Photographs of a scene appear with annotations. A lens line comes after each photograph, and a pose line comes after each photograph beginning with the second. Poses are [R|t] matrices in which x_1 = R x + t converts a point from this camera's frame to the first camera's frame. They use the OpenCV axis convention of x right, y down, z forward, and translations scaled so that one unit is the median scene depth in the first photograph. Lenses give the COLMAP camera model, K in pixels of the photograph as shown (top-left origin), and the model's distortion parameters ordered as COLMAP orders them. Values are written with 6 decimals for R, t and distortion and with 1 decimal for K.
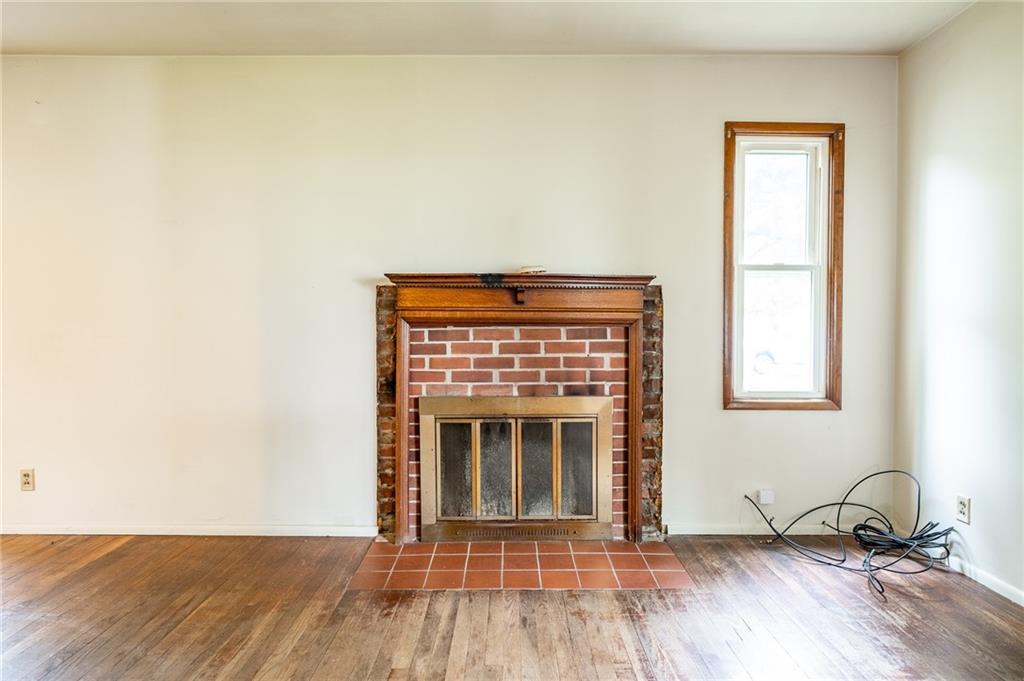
lens RADIAL K [[555.9, 0, 514.4], [0, 555.9, 338.5], [0, 0, 1]] dist [0.000934, 0.000118]
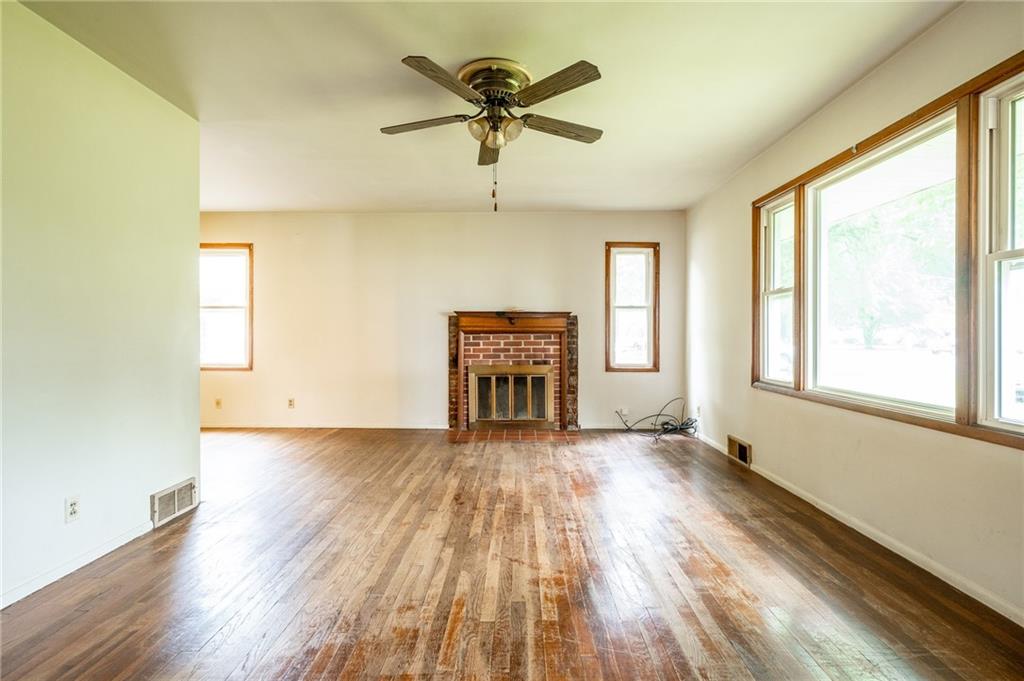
lens RADIAL K [[482.4, 0, 517.0], [0, 482.4, 336.0], [0, 0, 1]] dist [0.000747, -0.004237]
pose [[0.999897, 0.000140, -0.014331, 0.053938], [-0.000348, 0.999894, -0.014534, 0.014209], [0.014327, 0.014538, 0.999792, -0.948688]]
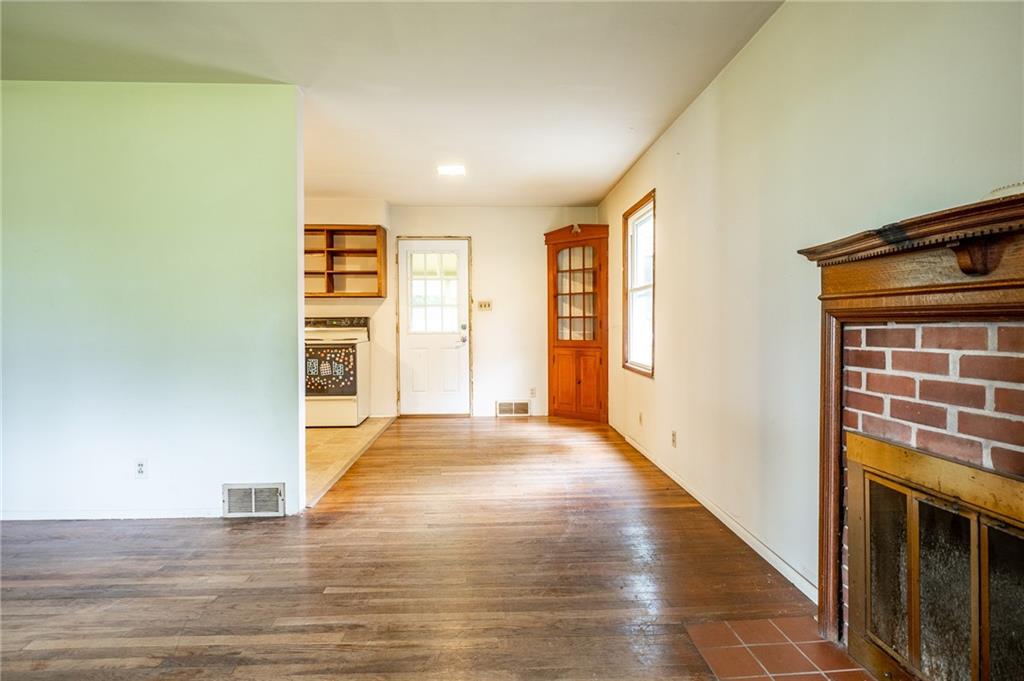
lens RADIAL K [[555.9, 0, 509.3], [0, 555.9, 335.0], [0, 0, 1]] dist [0.000934, 0.000118]
pose [[0.032369, 0.016732, -0.999336, 0.463103], [-0.015027, 0.999755, 0.016252, -0.012116], [0.999363, 0.014491, 0.032612, 0.574206]]
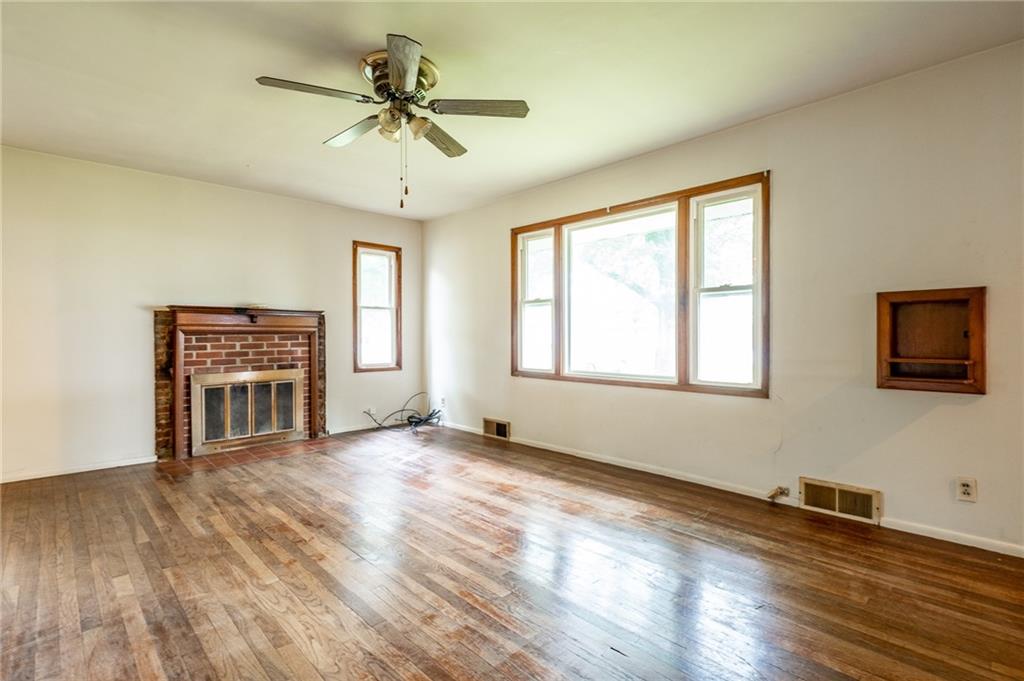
lens RADIAL K [[482.4, 0, 519.7], [0, 482.4, 338.5], [0, 0, 1]] dist [0.000747, -0.004237]
pose [[0.716432, -0.009428, 0.697593, -0.485830], [0.016583, 0.999856, -0.003518, 0.012538], [-0.697460, 0.014088, 0.716486, -0.822779]]
